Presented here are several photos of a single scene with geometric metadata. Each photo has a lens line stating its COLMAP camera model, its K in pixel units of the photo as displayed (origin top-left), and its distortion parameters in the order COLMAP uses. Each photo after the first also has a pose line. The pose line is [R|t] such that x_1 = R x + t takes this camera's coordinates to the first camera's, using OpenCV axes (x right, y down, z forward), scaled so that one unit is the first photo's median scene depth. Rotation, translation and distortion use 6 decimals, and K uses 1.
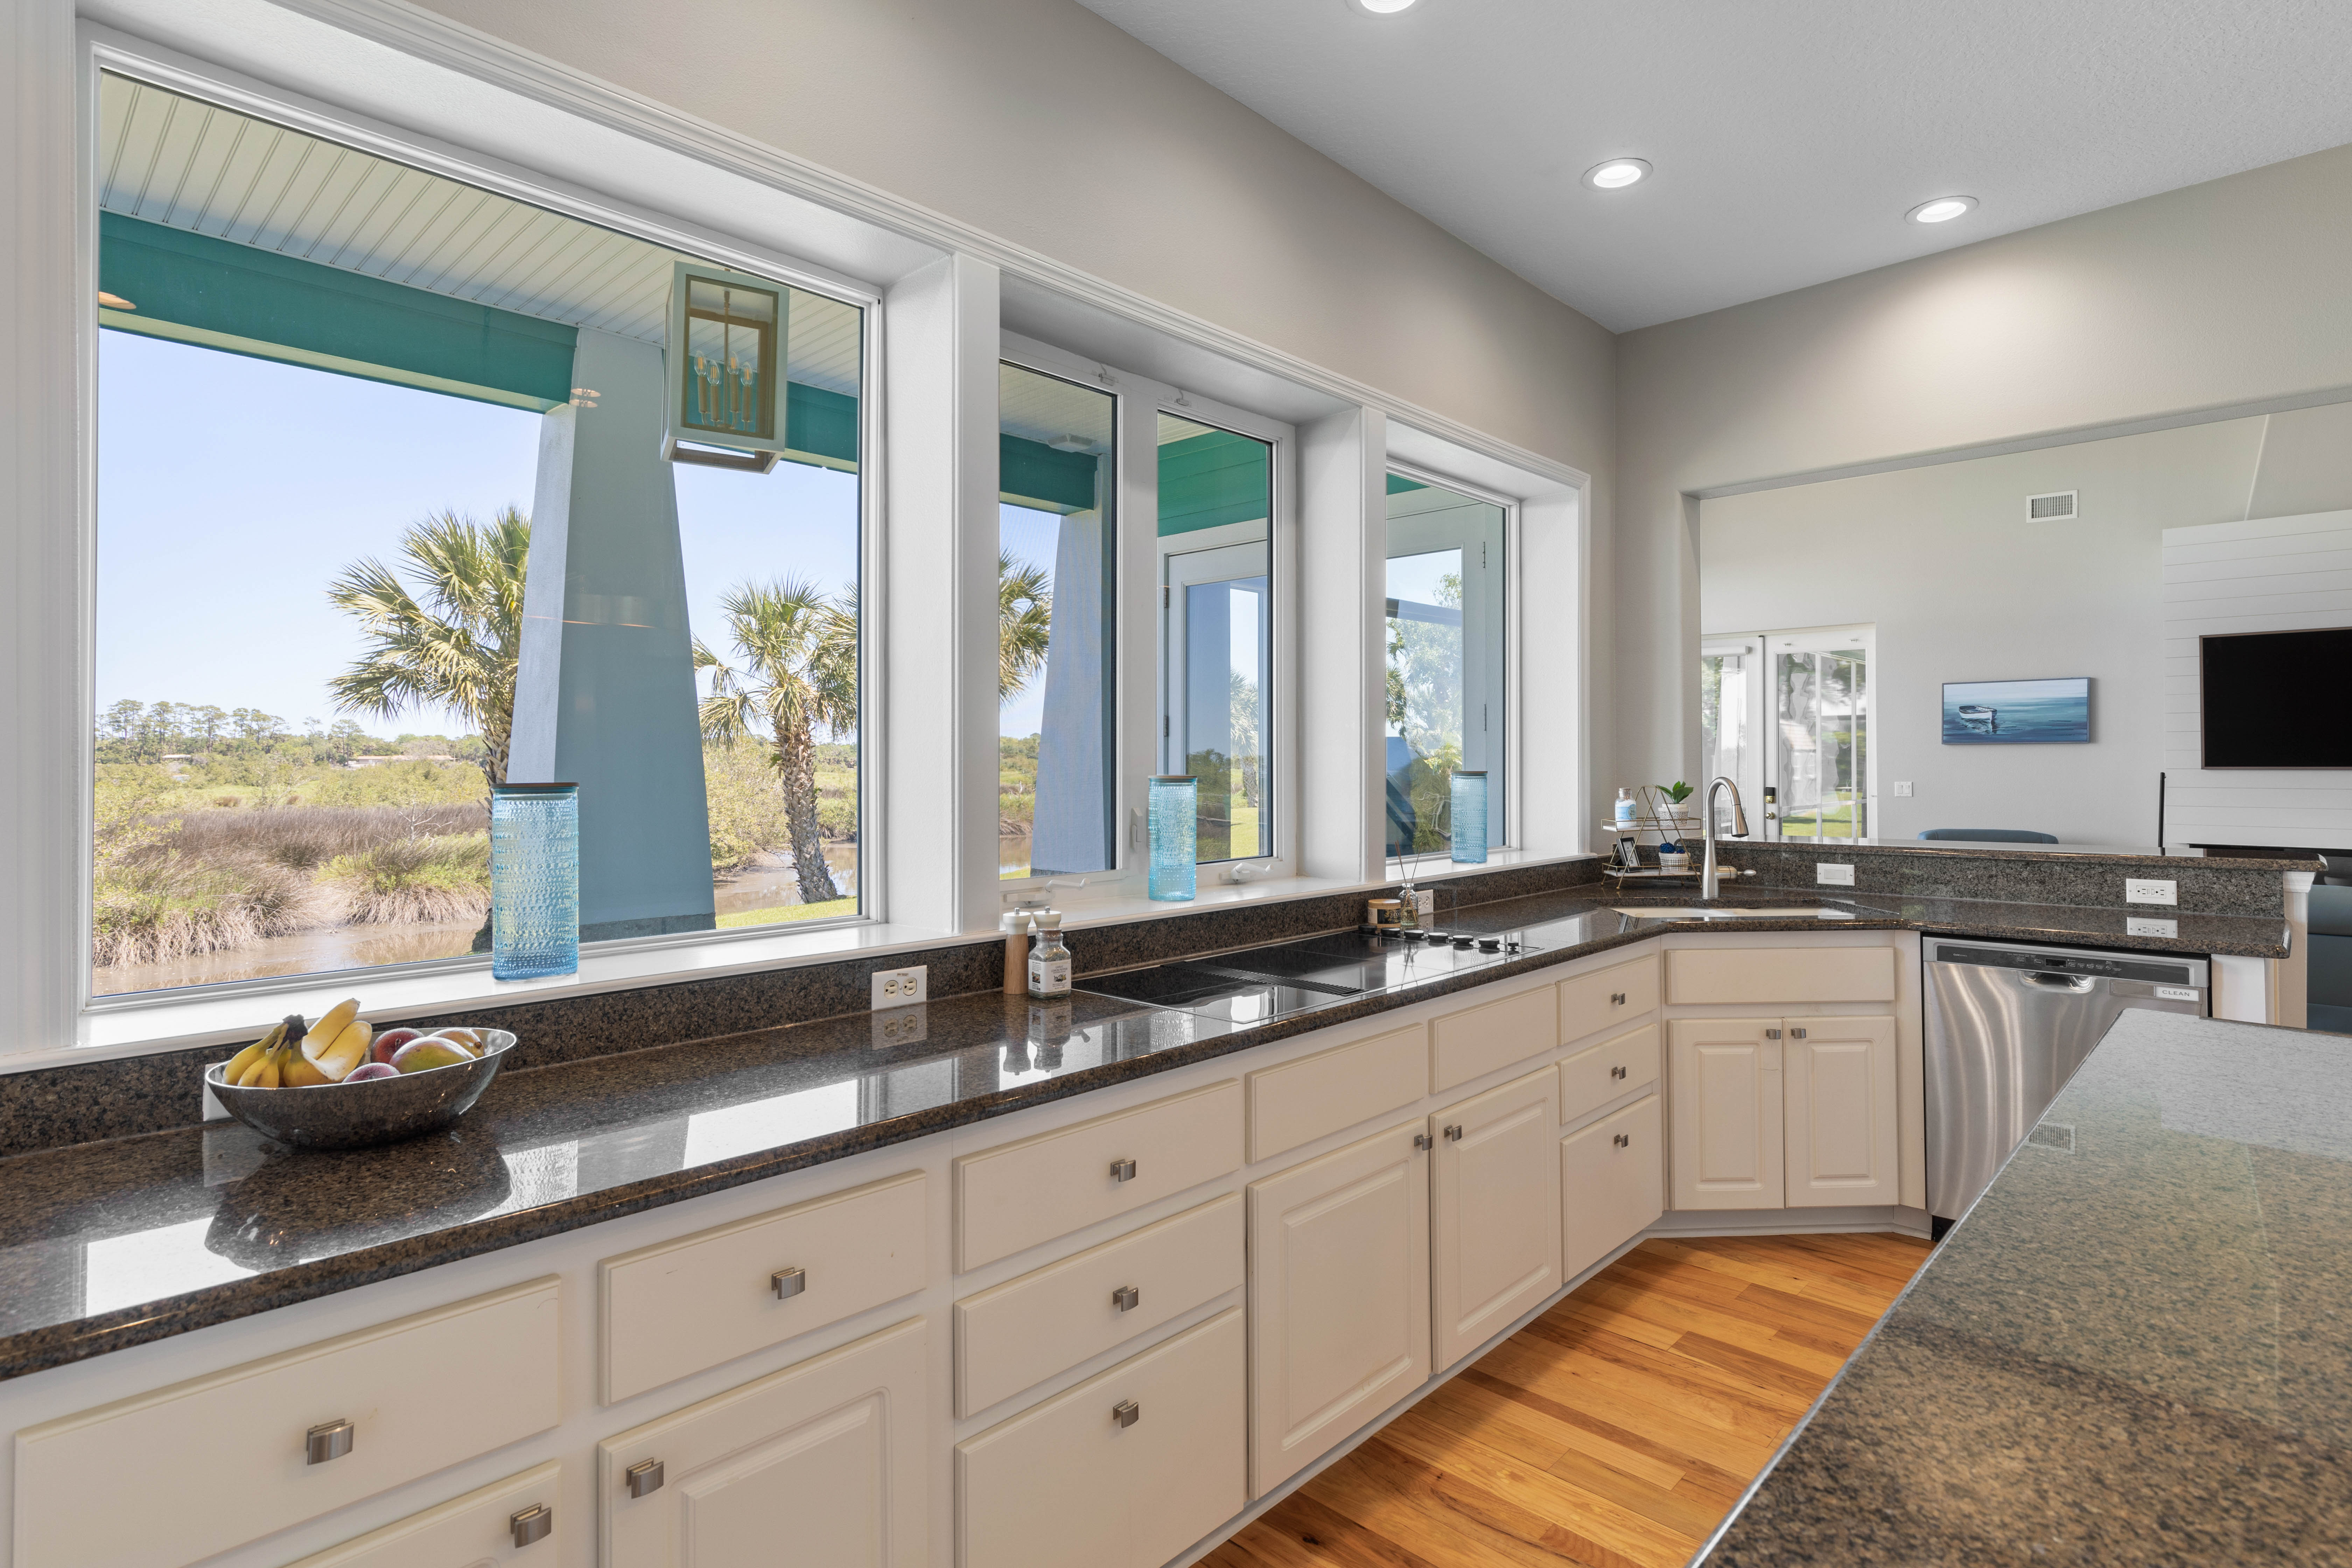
lens RADIAL K [[1174.7, 0, 1174.8], [0, 1174.7, 772.2], [0, 0, 1]] dist [-0.023017, -0.000520]
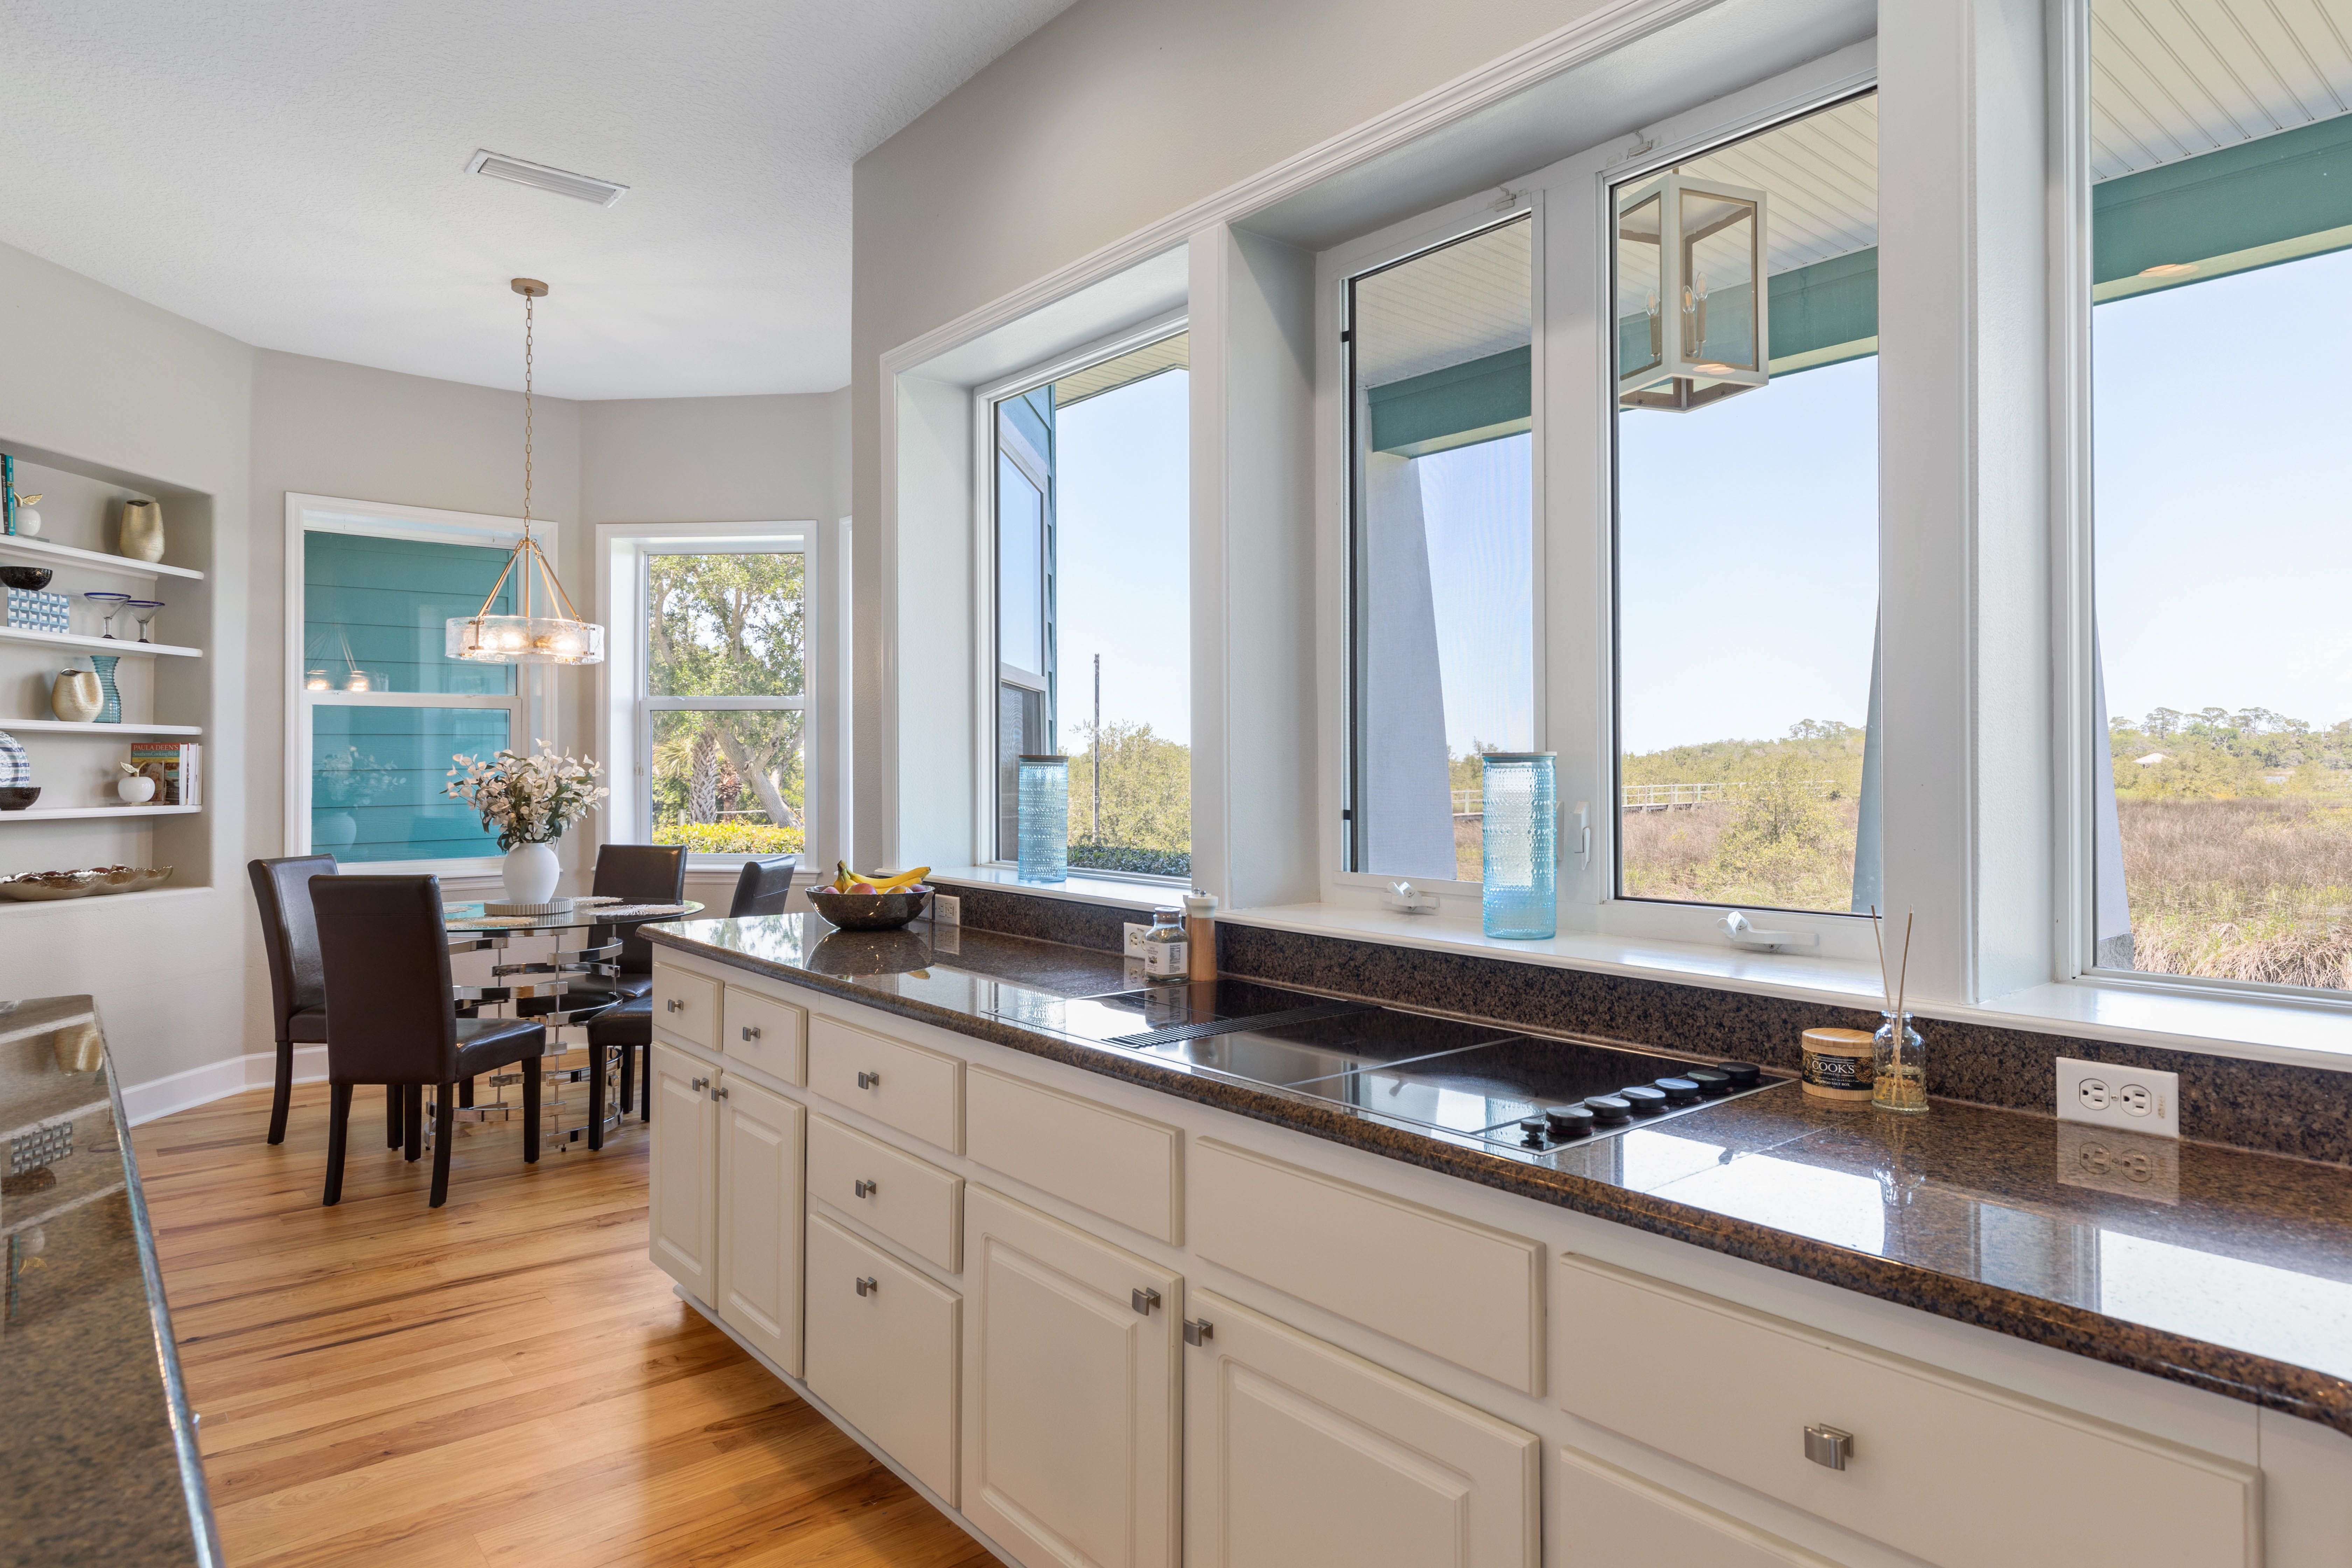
lens RADIAL K [[1363.8, 0, 1194.7], [0, 1363.8, 742.3], [0, 0, 1]] dist [0.002523, -0.001502]
pose [[-0.119274, -0.018018, -0.992698, 0.635271], [-0.007020, 0.999826, -0.017303, 0.008480], [0.992837, 0.004905, -0.119379, 0.719345]]
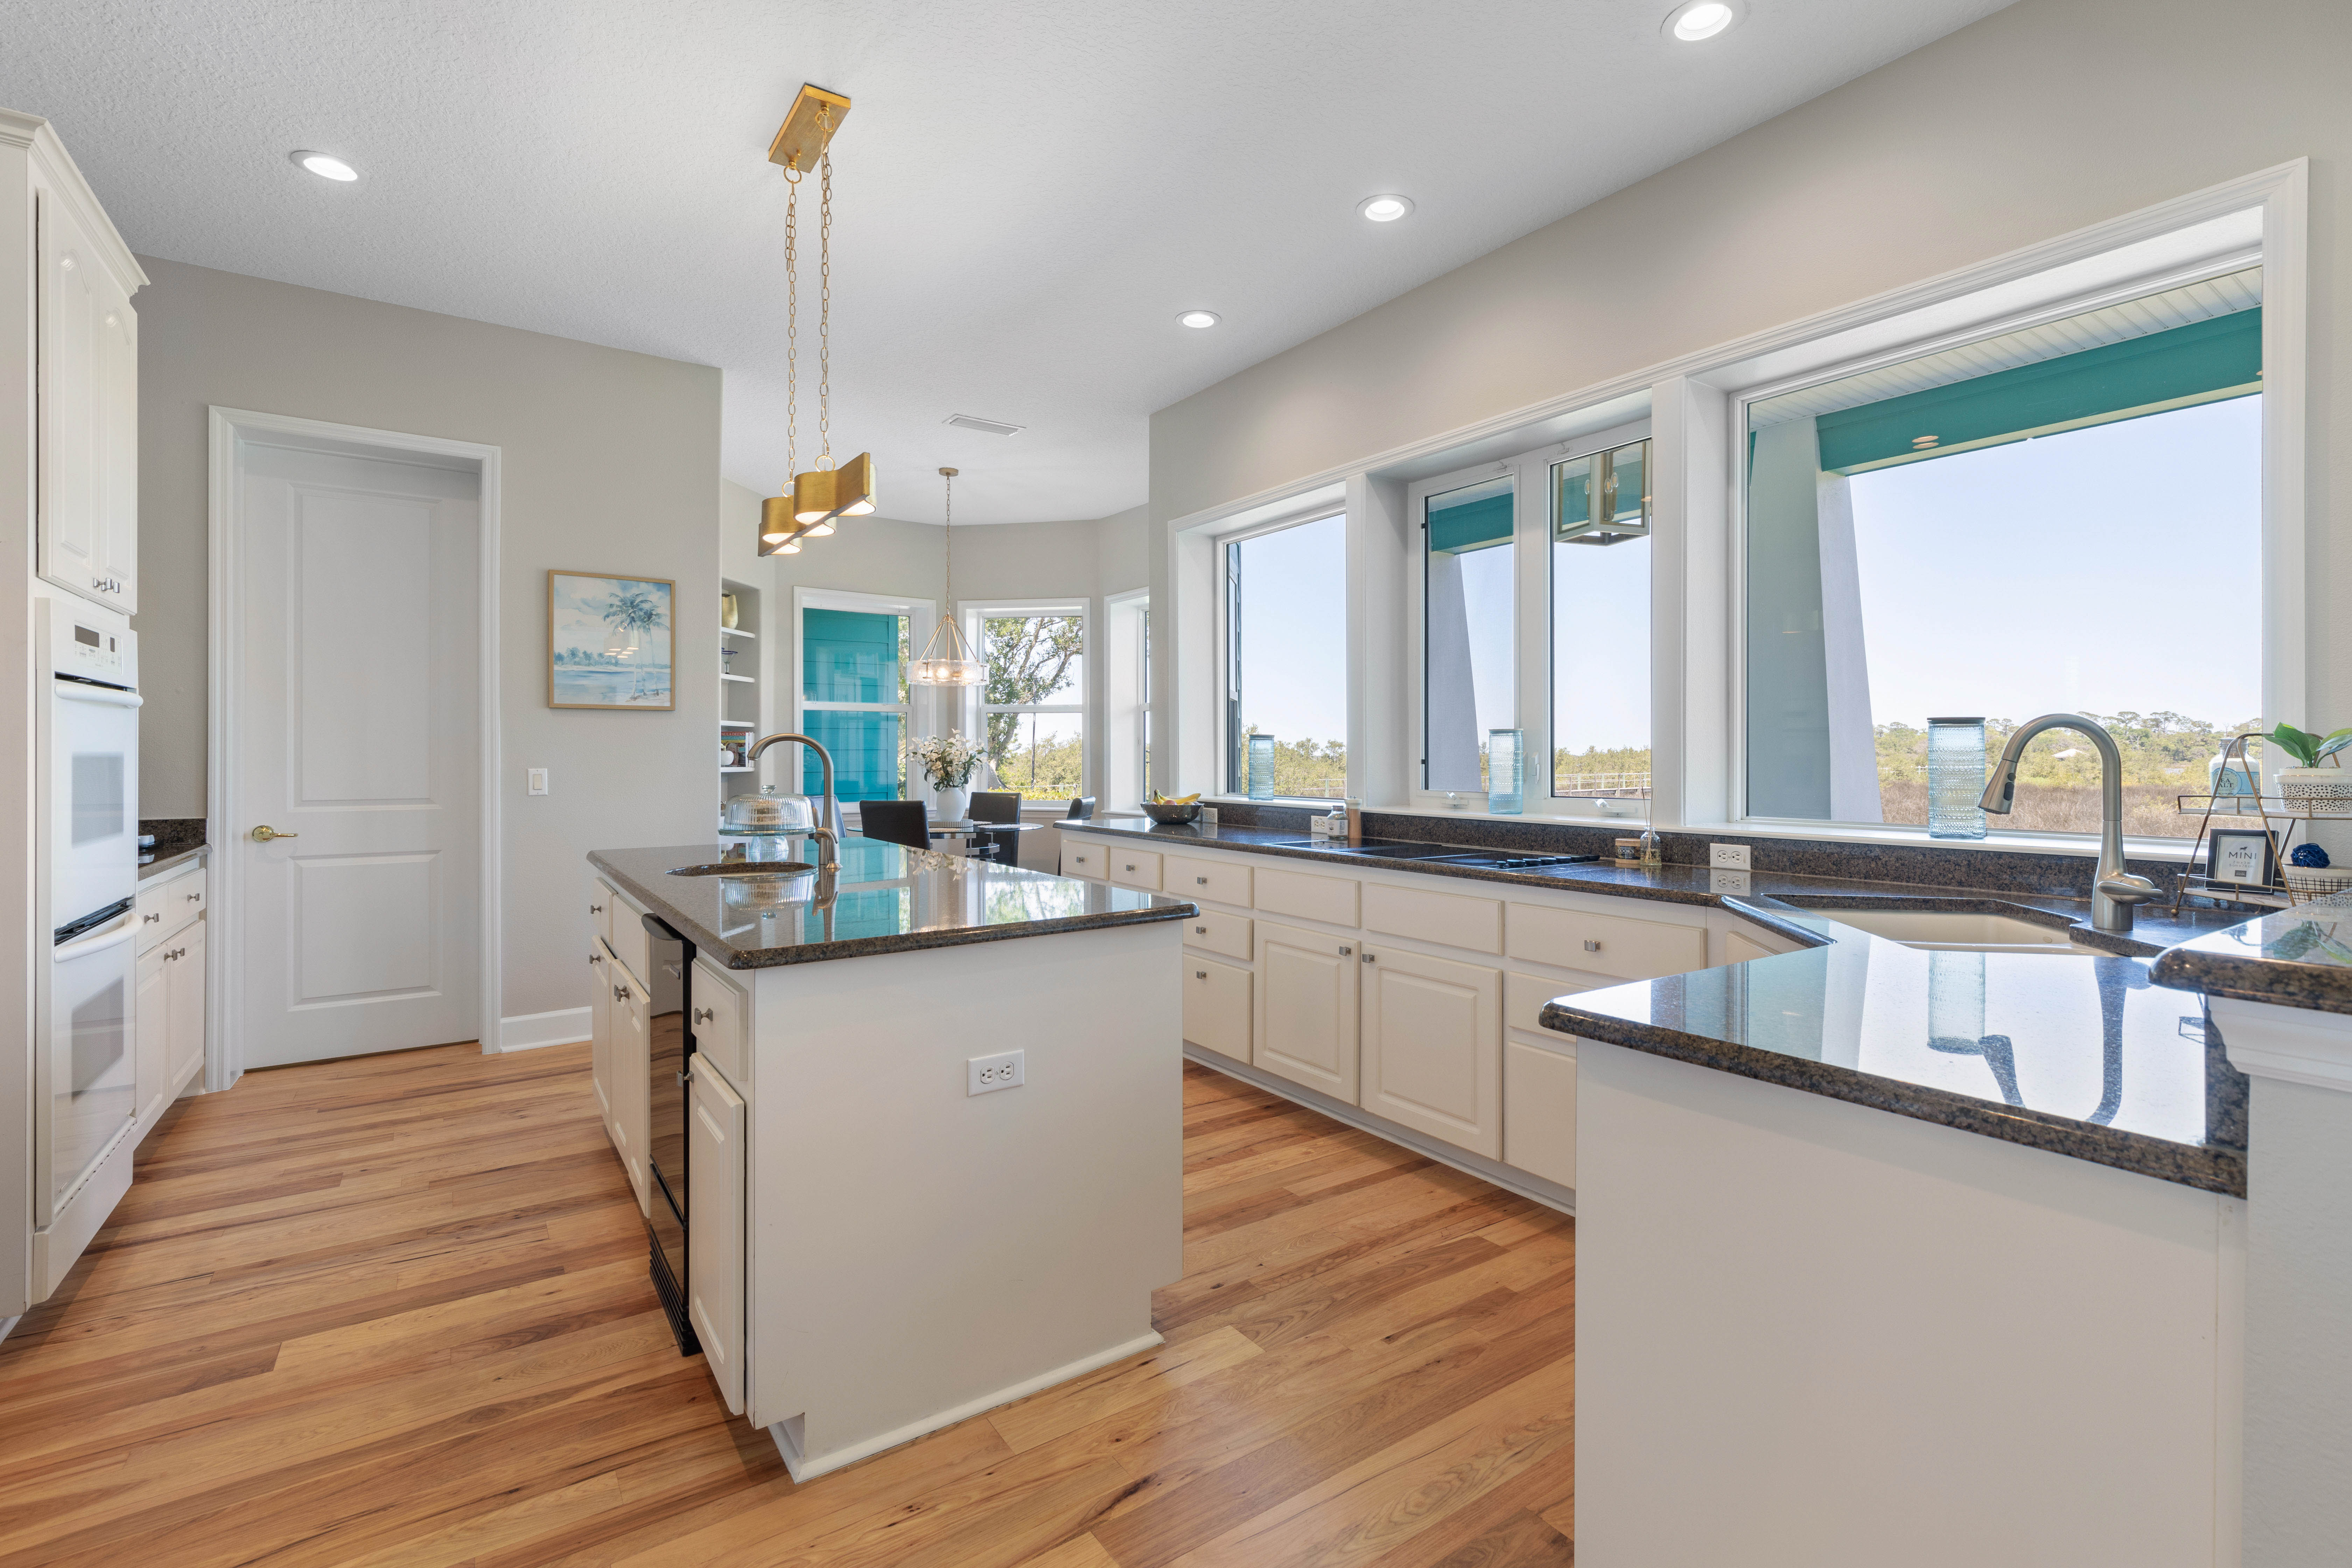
lens RADIAL K [[1062.3, 0, 1209.5], [0, 1062.3, 755.0], [0, 0, 1]] dist [0.005845, 0.000038]
pose [[-0.188120, -0.004335, -0.982136, 1.098720], [-0.008578, 0.999959, -0.002771, 0.032713], [0.982109, 0.007903, -0.188150, 0.701557]]
